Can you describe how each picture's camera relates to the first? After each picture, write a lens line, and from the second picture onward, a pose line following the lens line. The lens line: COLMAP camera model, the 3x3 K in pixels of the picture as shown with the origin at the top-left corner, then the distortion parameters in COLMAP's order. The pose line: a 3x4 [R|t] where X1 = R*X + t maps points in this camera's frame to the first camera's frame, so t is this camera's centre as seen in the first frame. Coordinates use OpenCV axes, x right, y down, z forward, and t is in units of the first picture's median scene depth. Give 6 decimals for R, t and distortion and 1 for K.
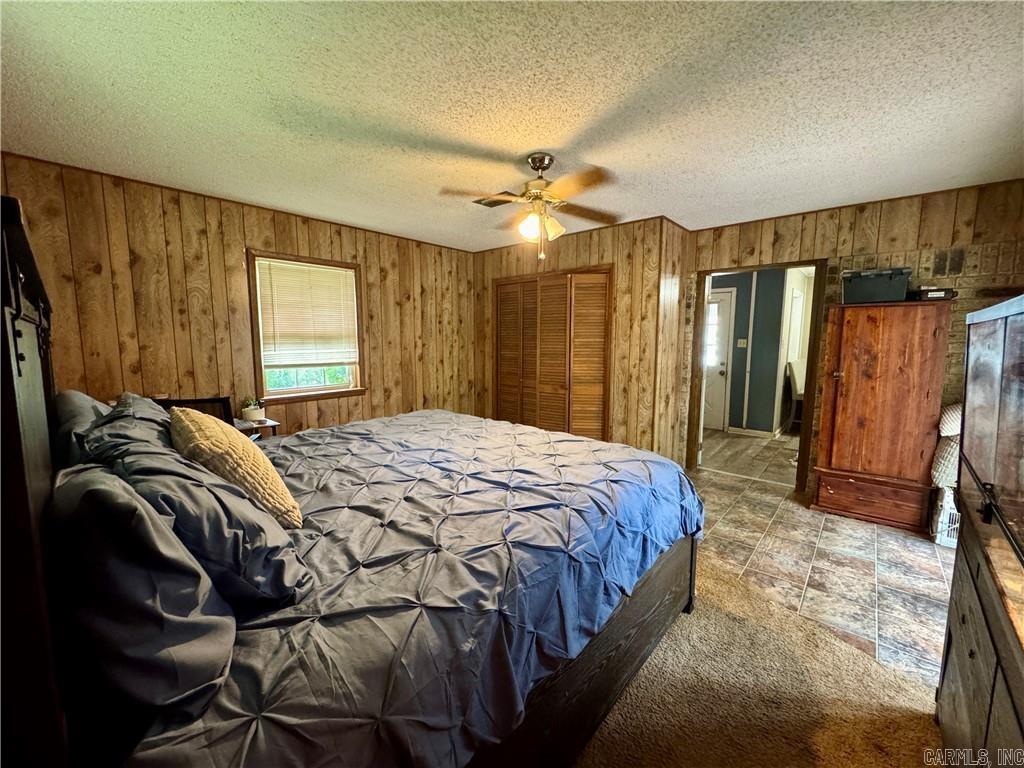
lens RADIAL K [[412.6, 0, 512.0], [0, 412.6, 384.0], [0, 0, 1]] dist [0.000212, 0.000056]
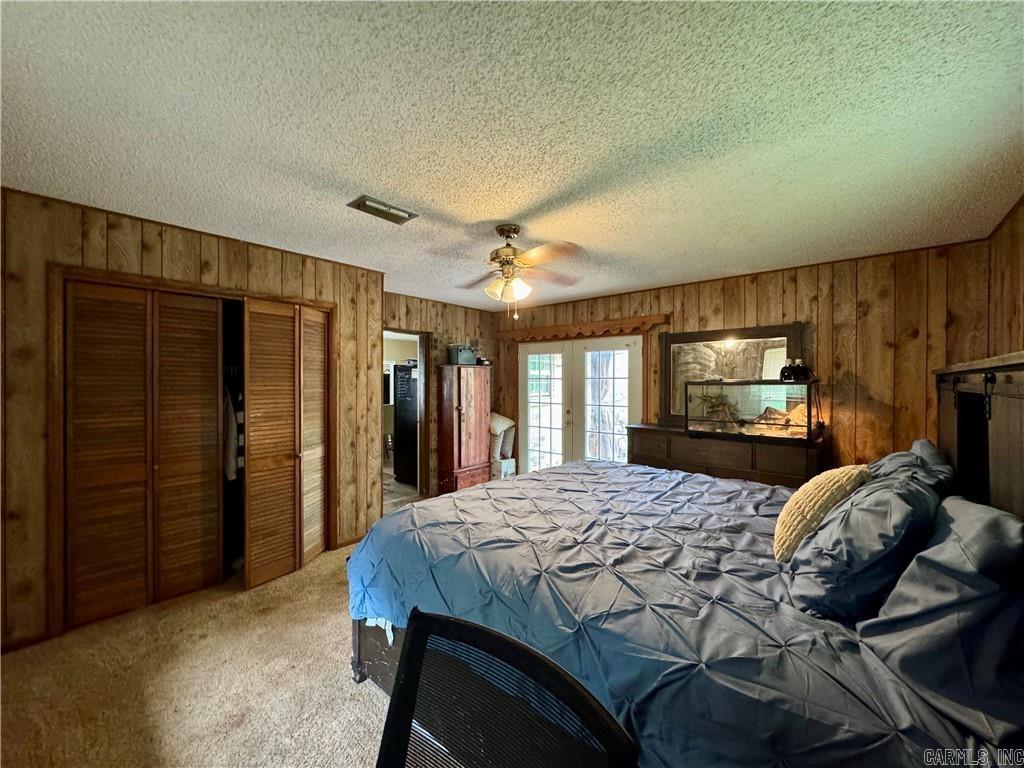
lens RADIAL K [[412.6, 0, 512.0], [0, 412.6, 384.0], [0, 0, 1]] dist [0.000212, 0.000056]
pose [[-0.023998, -0.012270, 0.999637, -0.669171], [0.109394, 0.993888, 0.014825, -0.096357], [-0.993709, 0.109710, -0.022509, 0.683396]]
